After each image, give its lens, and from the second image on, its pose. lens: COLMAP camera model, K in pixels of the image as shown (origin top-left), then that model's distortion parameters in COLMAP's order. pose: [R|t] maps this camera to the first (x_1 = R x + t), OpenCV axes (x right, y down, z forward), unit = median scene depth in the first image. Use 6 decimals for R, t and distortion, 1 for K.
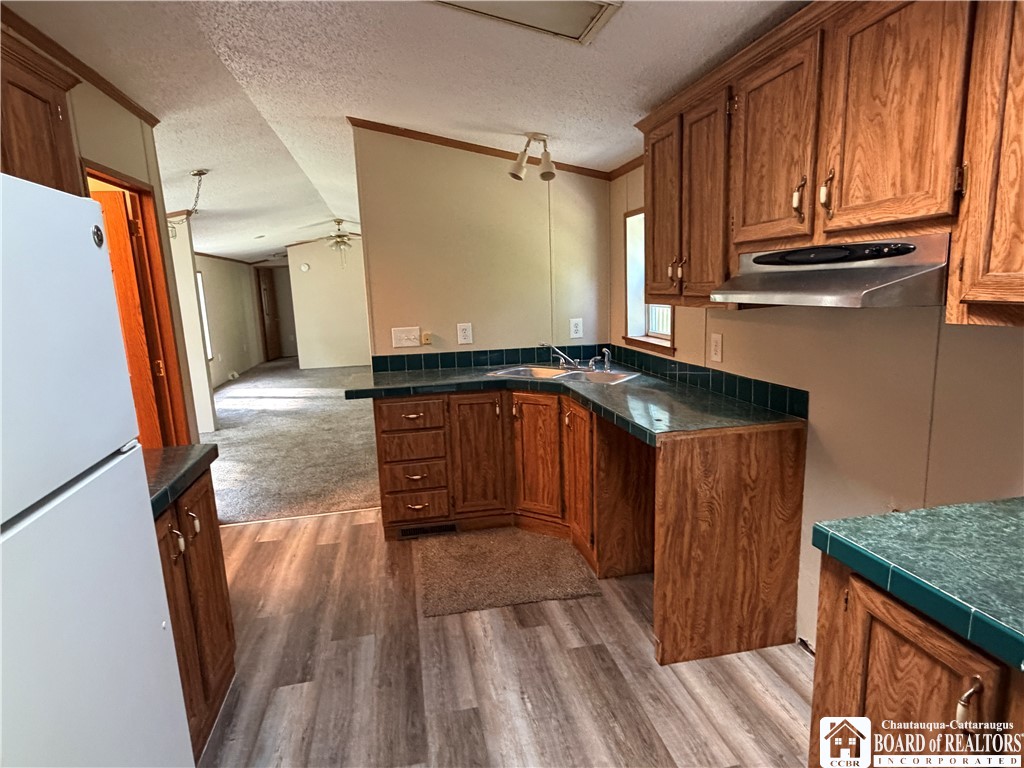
lens RADIAL K [[565.7, 0, 512.0], [0, 565.7, 384.0], [0, 0, 1]] dist [0.001721, 0.000105]
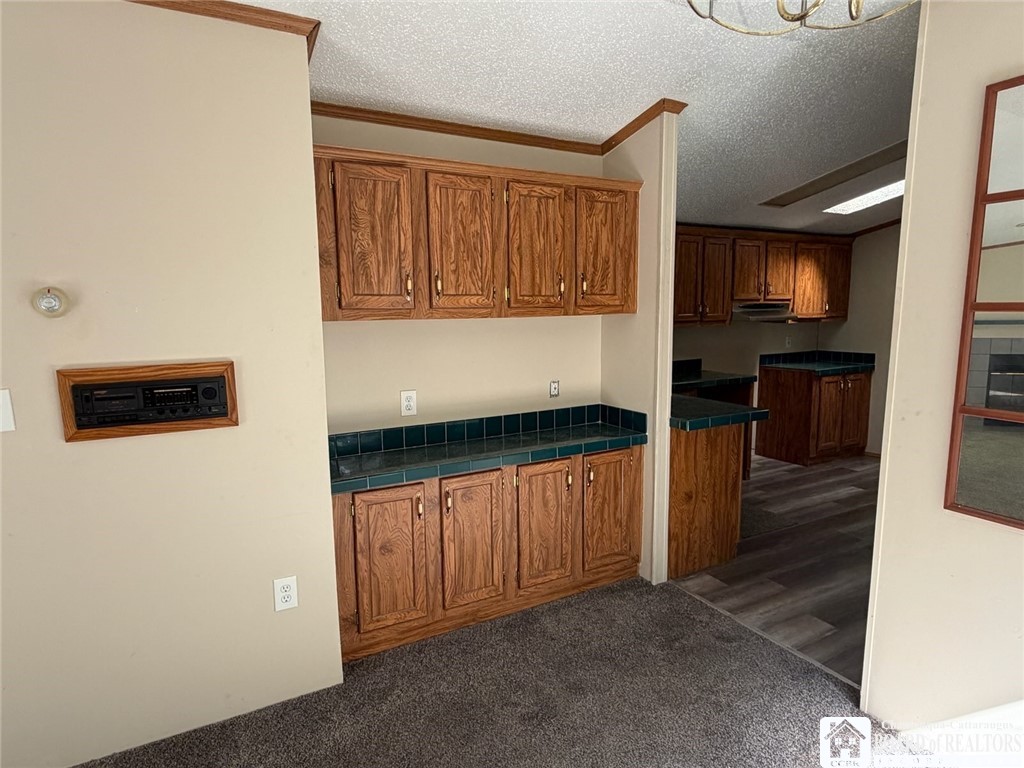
lens RADIAL K [[565.7, 0, 512.0], [0, 565.7, 384.0], [0, 0, 1]] dist [0.001721, 0.000105]
pose [[-0.278505, -0.086980, 0.956488, -1.618414], [0.184215, 0.972563, 0.142080, -0.377912], [-0.942603, 0.215770, -0.254840, 2.397393]]
